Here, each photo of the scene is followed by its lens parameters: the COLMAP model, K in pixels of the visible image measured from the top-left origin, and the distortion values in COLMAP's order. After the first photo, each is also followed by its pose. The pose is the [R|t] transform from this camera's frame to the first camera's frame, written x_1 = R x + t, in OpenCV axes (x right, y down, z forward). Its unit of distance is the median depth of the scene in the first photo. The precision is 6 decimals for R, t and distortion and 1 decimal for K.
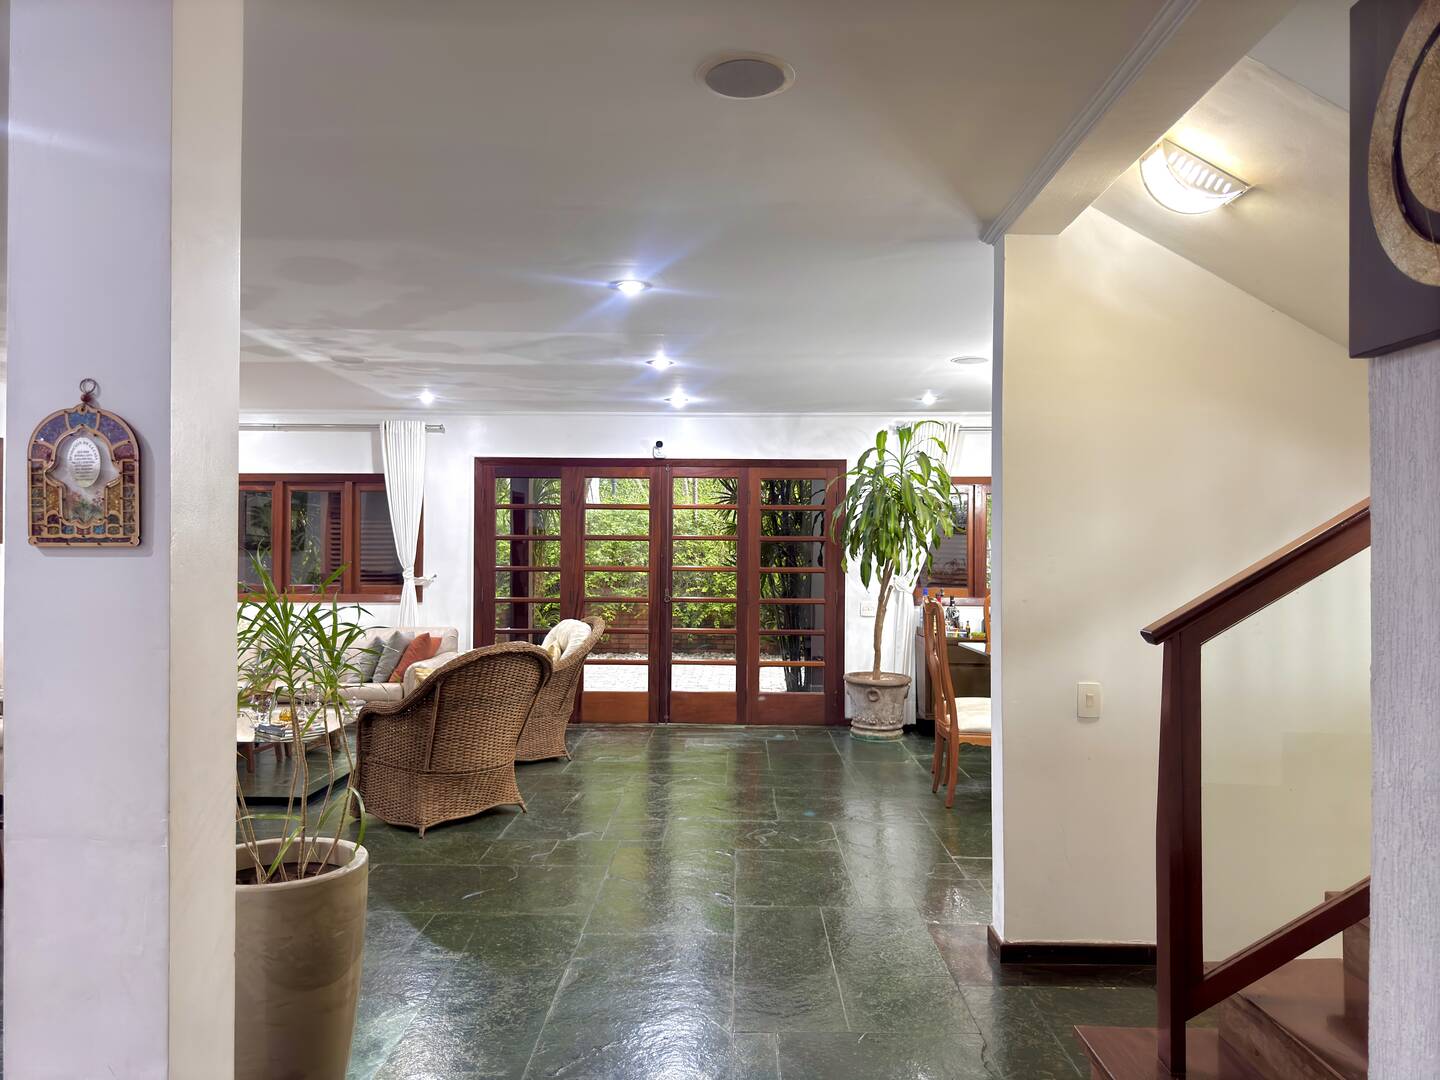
lens RADIAL K [[1017.5, 0, 718.9], [0, 1017.5, 547.9], [0, 0, 1]] dist [0.096768, -0.131061]
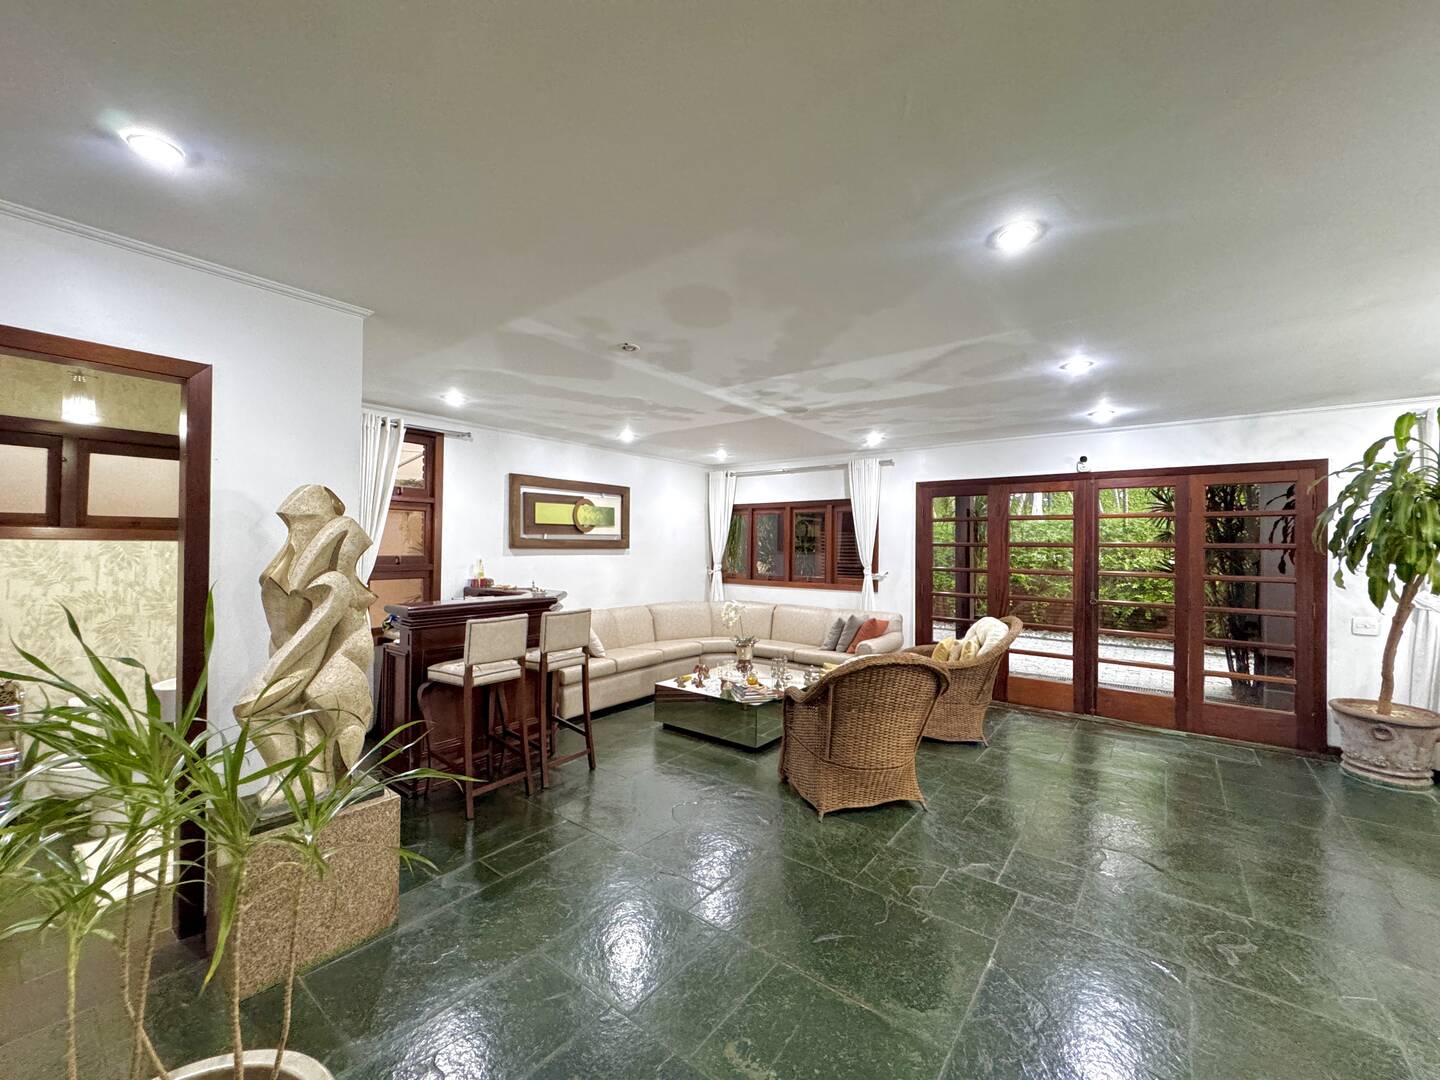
lens RADIAL K [[576.8, 0, 719.3], [0, 576.8, 538.2], [0, 0, 1]] dist [-0.002582, -0.000223]
pose [[0.802187, -0.005193, -0.597050, -0.004137], [-0.002148, 0.999931, -0.011583, -0.010909], [0.597068, 0.010574, 0.802121, 0.324350]]
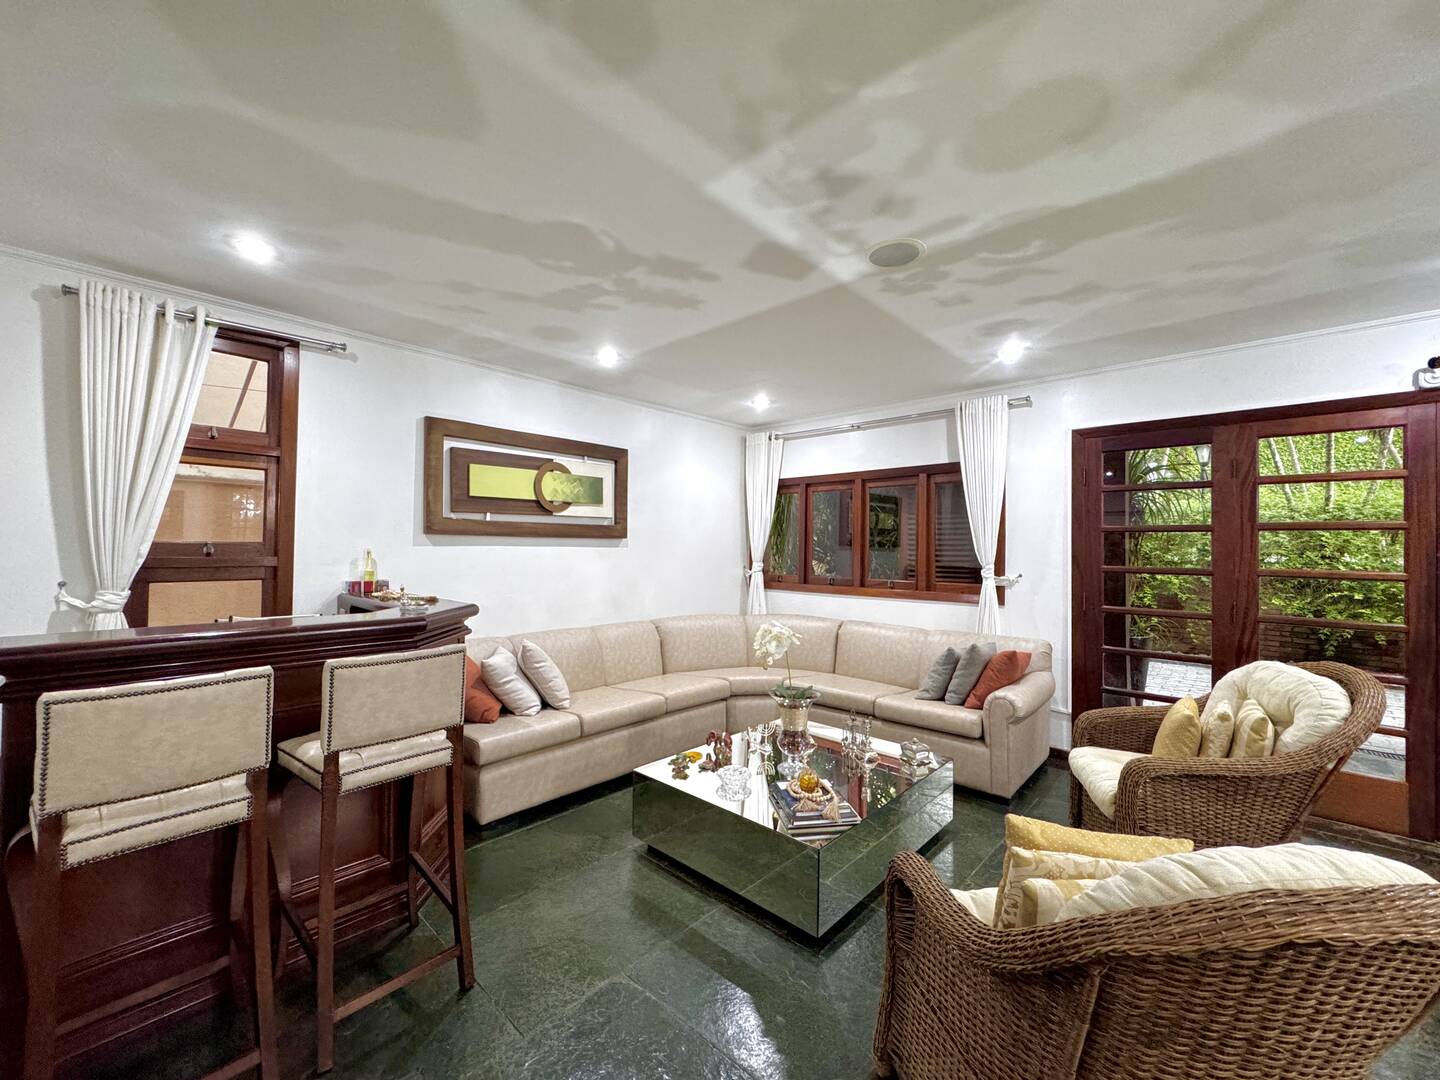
lens RADIAL K [[576.8, 0, 719.3], [0, 576.8, 538.2], [0, 0, 1]] dist [-0.002582, -0.000223]
pose [[0.745803, -0.008406, -0.666114, -0.176668], [-0.002847, 0.999871, -0.015806, 0.005656], [0.666161, 0.013685, 0.745683, 0.581637]]
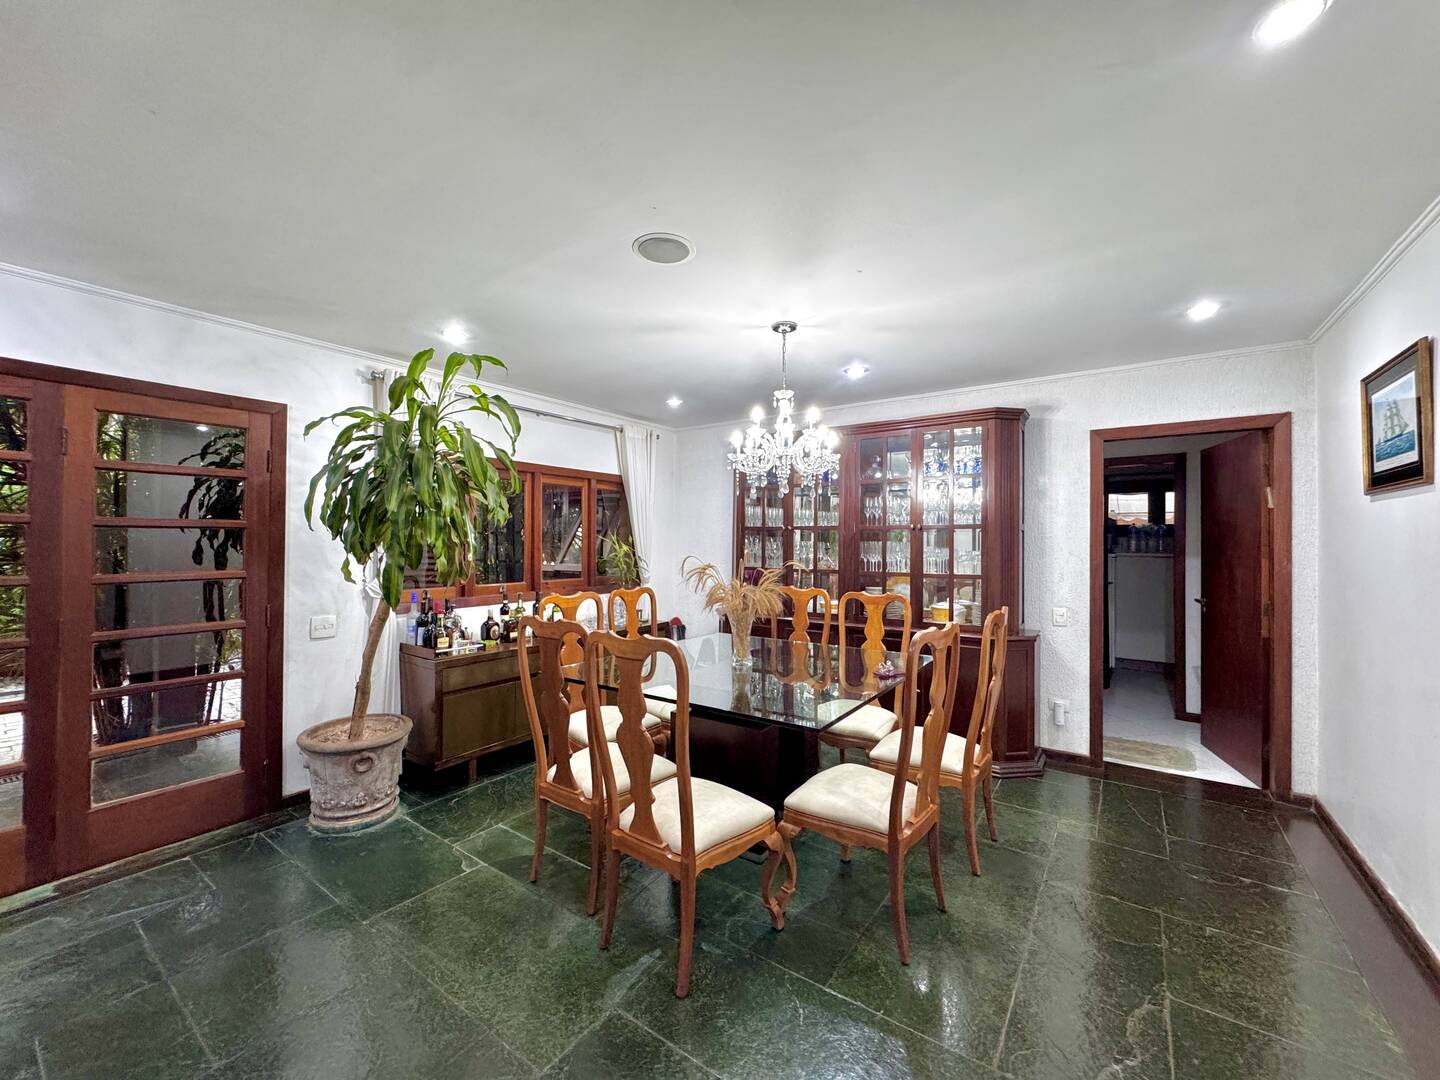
lens RADIAL K [[576.8, 0, 719.3], [0, 576.8, 538.2], [0, 0, 1]] dist [-0.002582, -0.000223]
pose [[0.568320, 0.001563, 0.822806, -0.026418], [-0.006235, 0.999978, 0.002407, -0.003101], [-0.822784, -0.006498, 0.568317, 0.669081]]
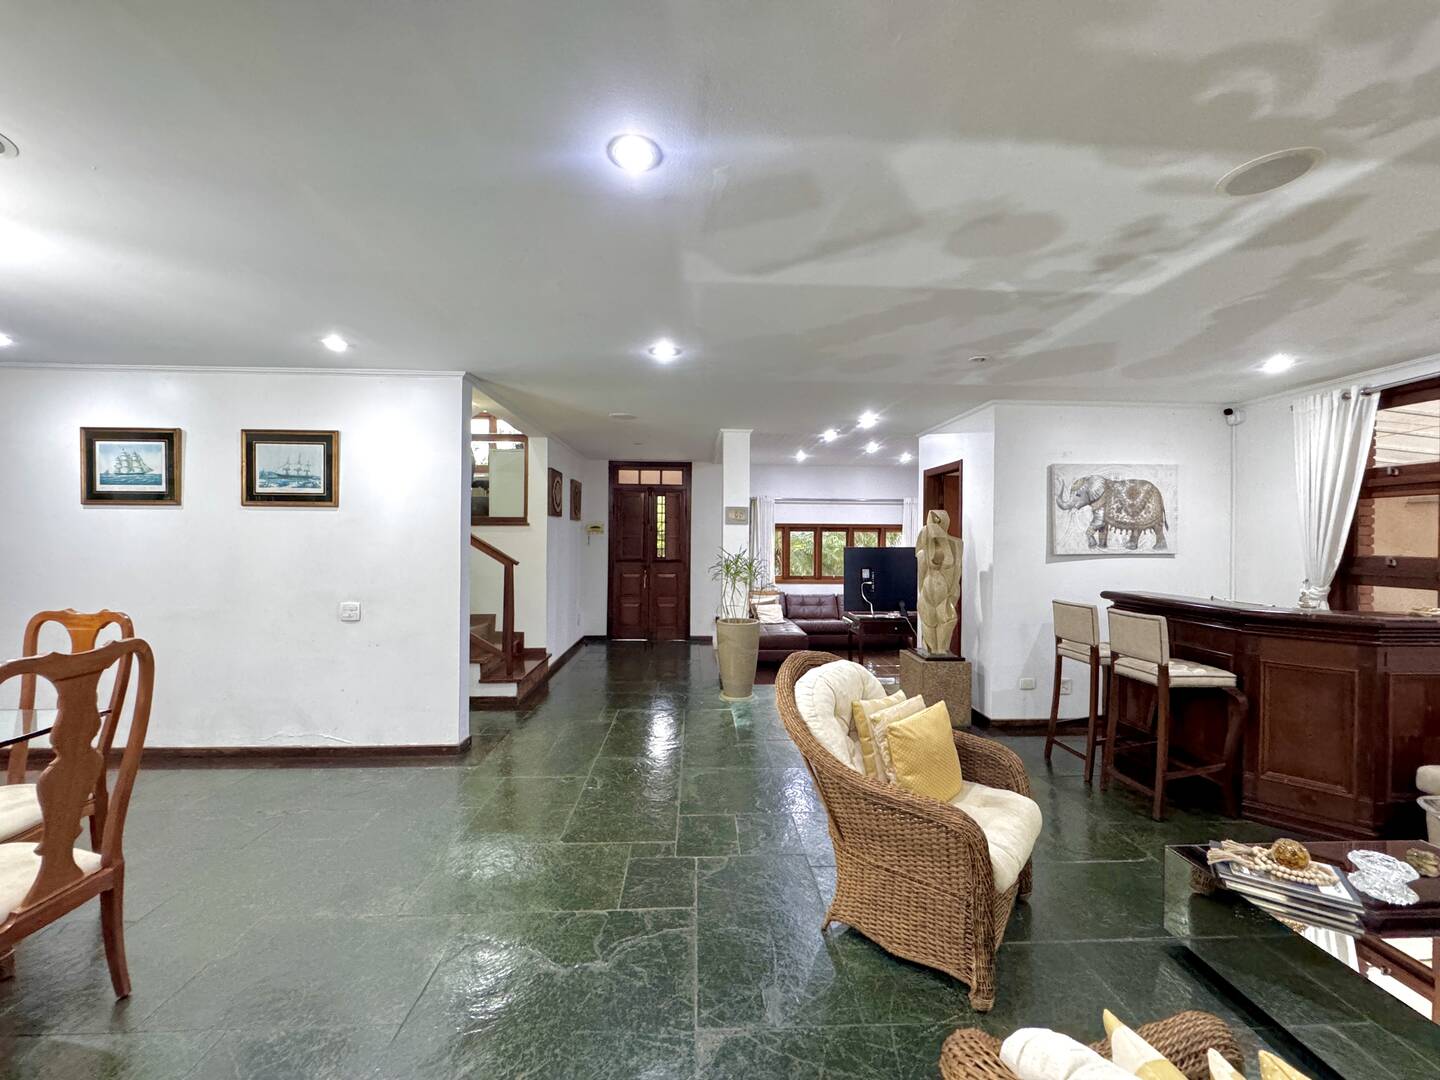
lens RADIAL K [[576.8, 0, 719.3], [0, 576.8, 538.2], [0, 0, 1]] dist [-0.002582, -0.000223]
pose [[-0.998177, -0.012429, -0.059067, -0.074495], [-0.012213, 0.999917, -0.004014, -0.004107], [0.059112, -0.003286, -0.998246, 1.126503]]
